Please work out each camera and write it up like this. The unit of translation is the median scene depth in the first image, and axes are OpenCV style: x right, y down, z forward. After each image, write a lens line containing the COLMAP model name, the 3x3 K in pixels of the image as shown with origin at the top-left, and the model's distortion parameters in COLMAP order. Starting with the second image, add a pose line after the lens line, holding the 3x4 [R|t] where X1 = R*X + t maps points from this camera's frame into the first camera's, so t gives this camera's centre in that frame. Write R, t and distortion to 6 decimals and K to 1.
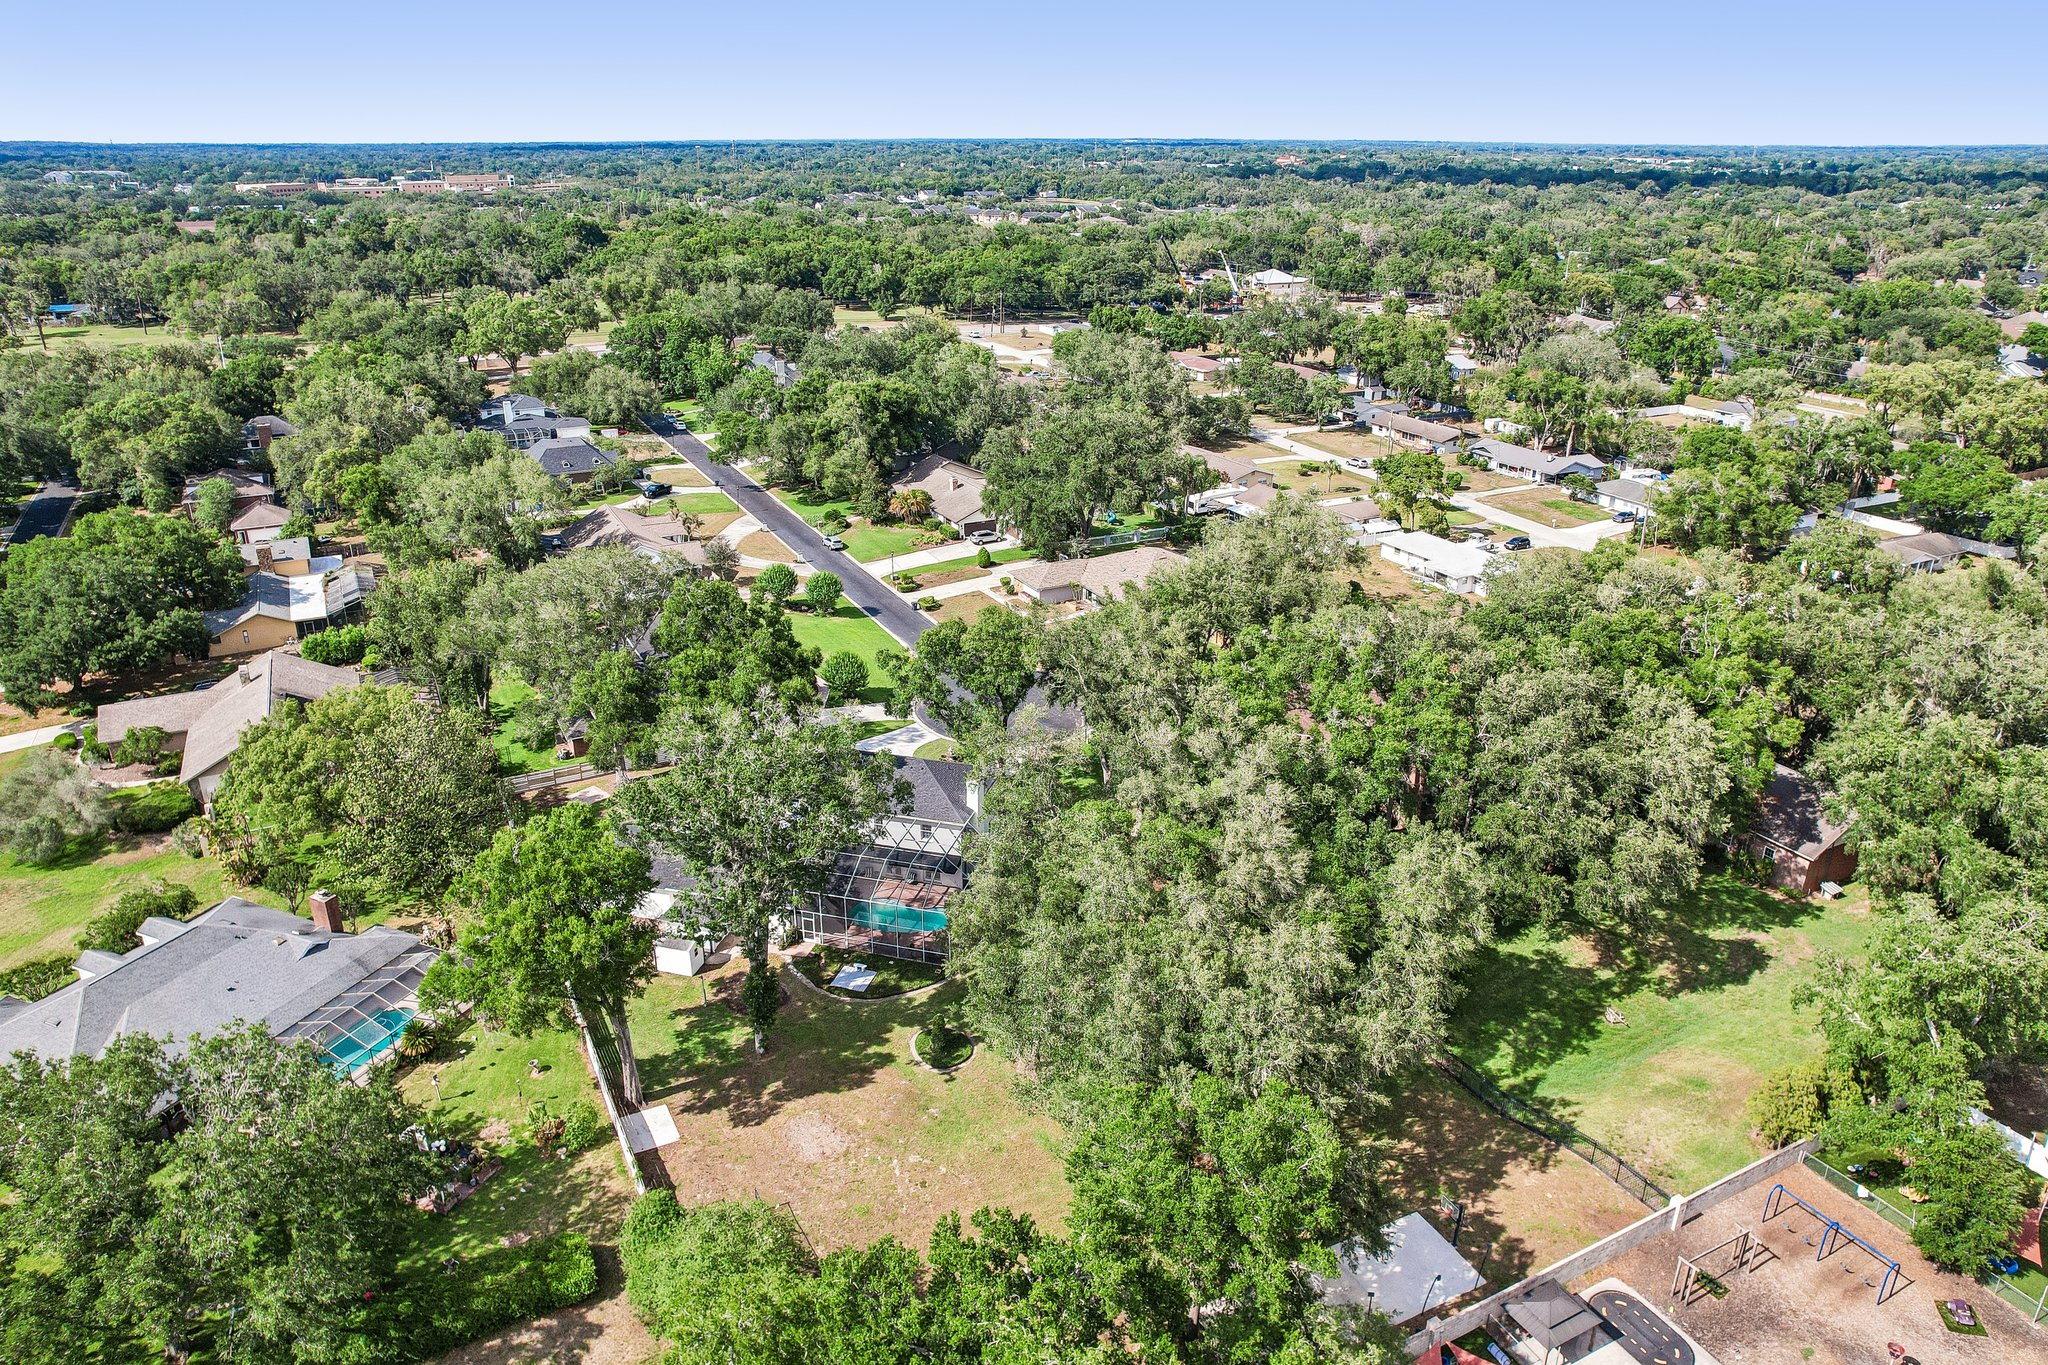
lens RADIAL K [[1372.6, 0, 1028.6], [0, 1372.6, 703.9], [0, 0, 1]] dist [-0.079003, 0.068688]
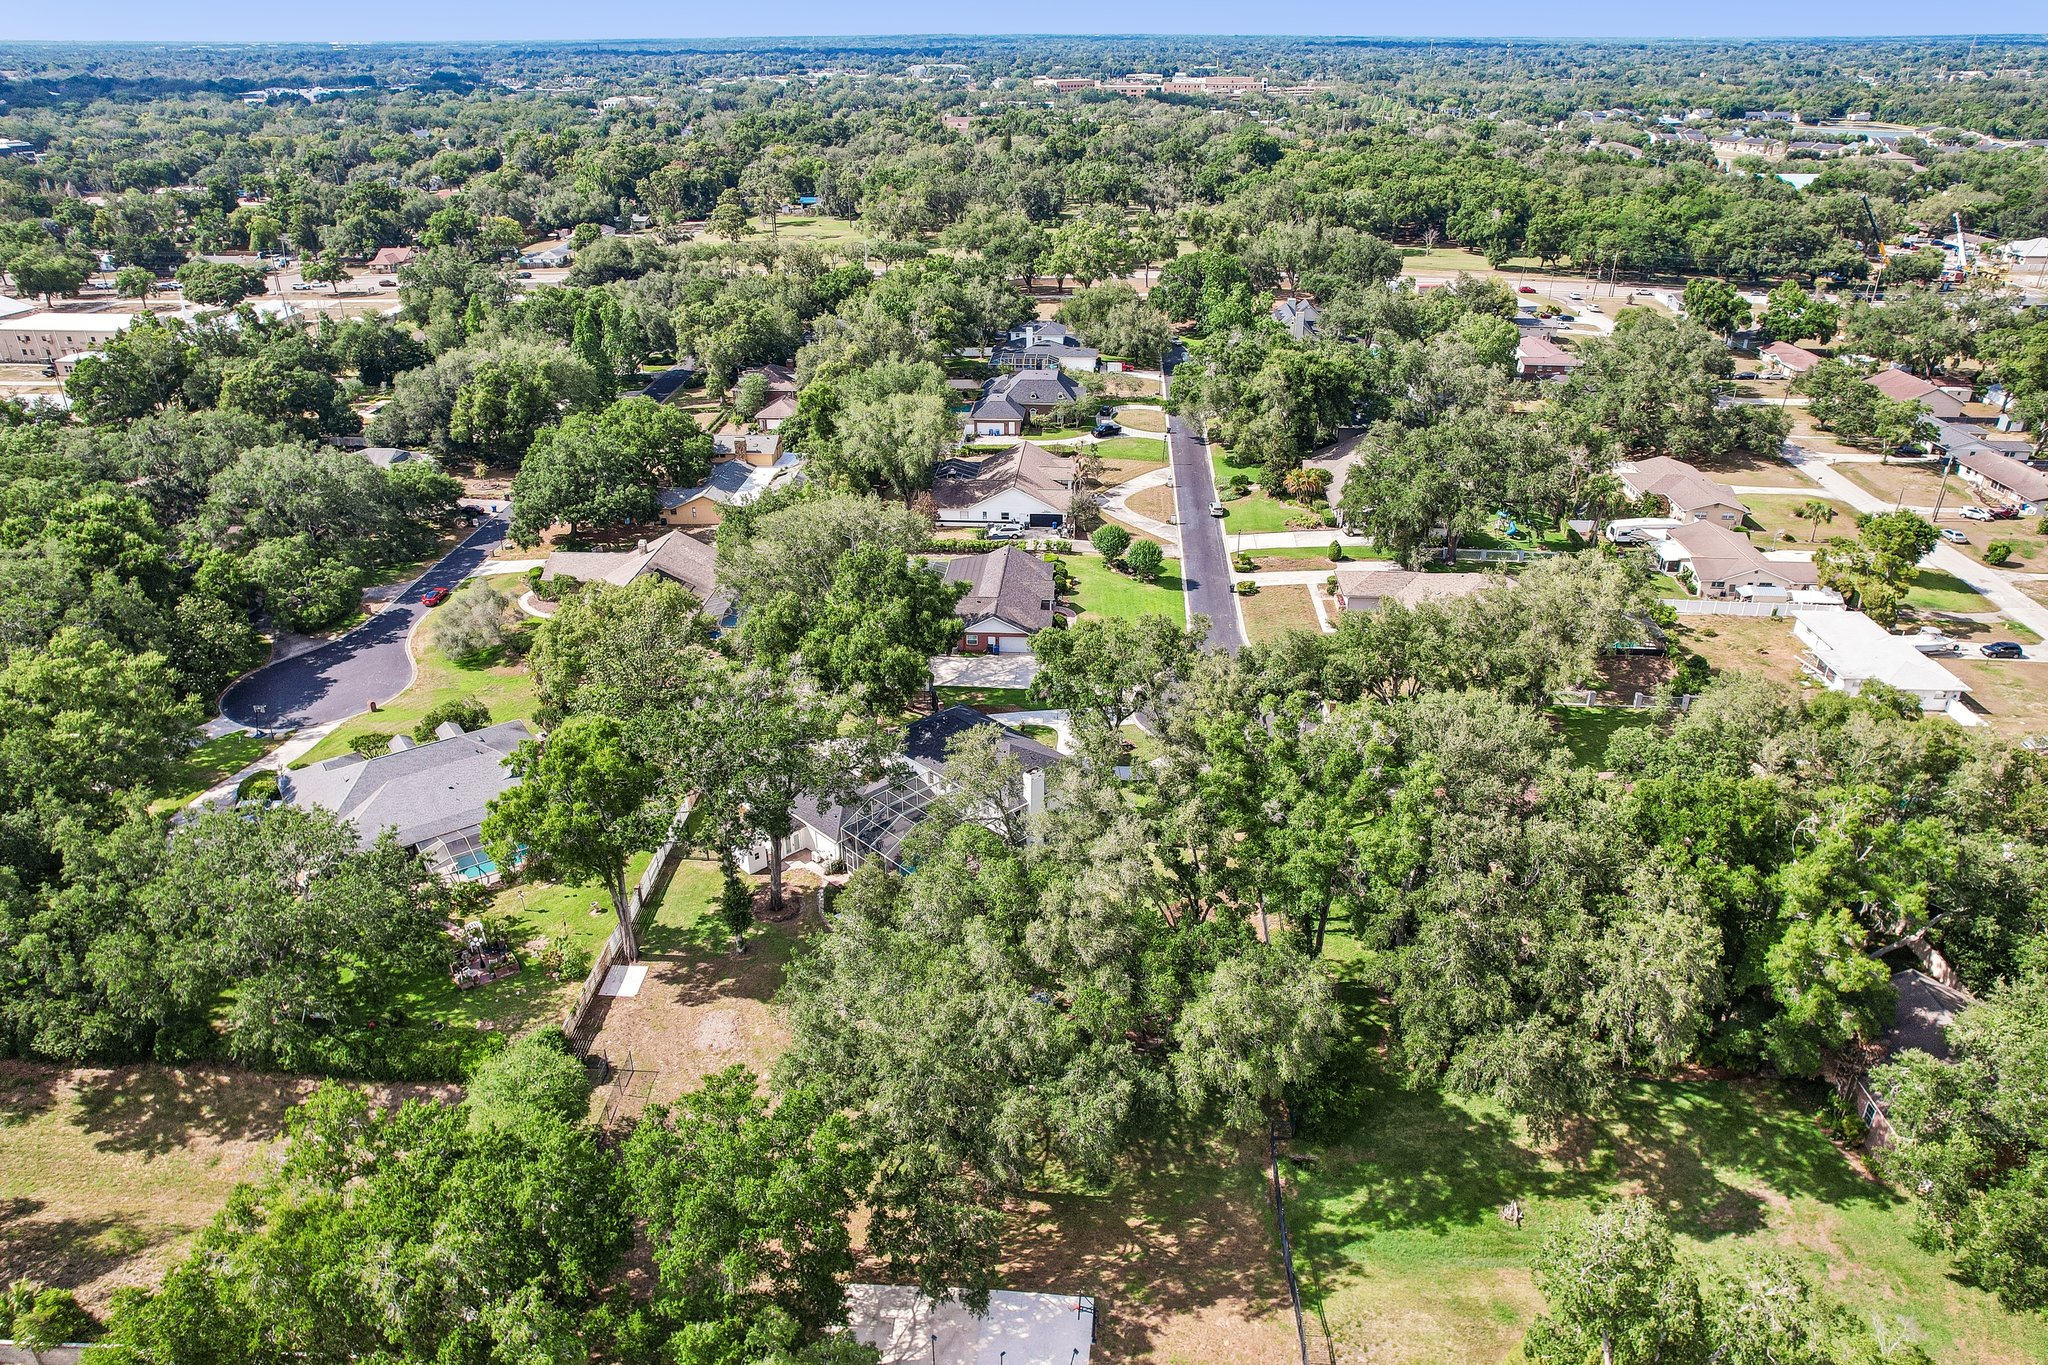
lens RADIAL K [[1372.6, 0, 1028.6], [0, 1372.6, 703.9], [0, 0, 1]] dist [-0.079003, 0.068688]
pose [[0.854735, 0.227167, -0.466716, 0.249266], [-0.194866, 0.973813, 0.117115, -0.068633], [0.481099, -0.009155, 0.876618, 0.034393]]
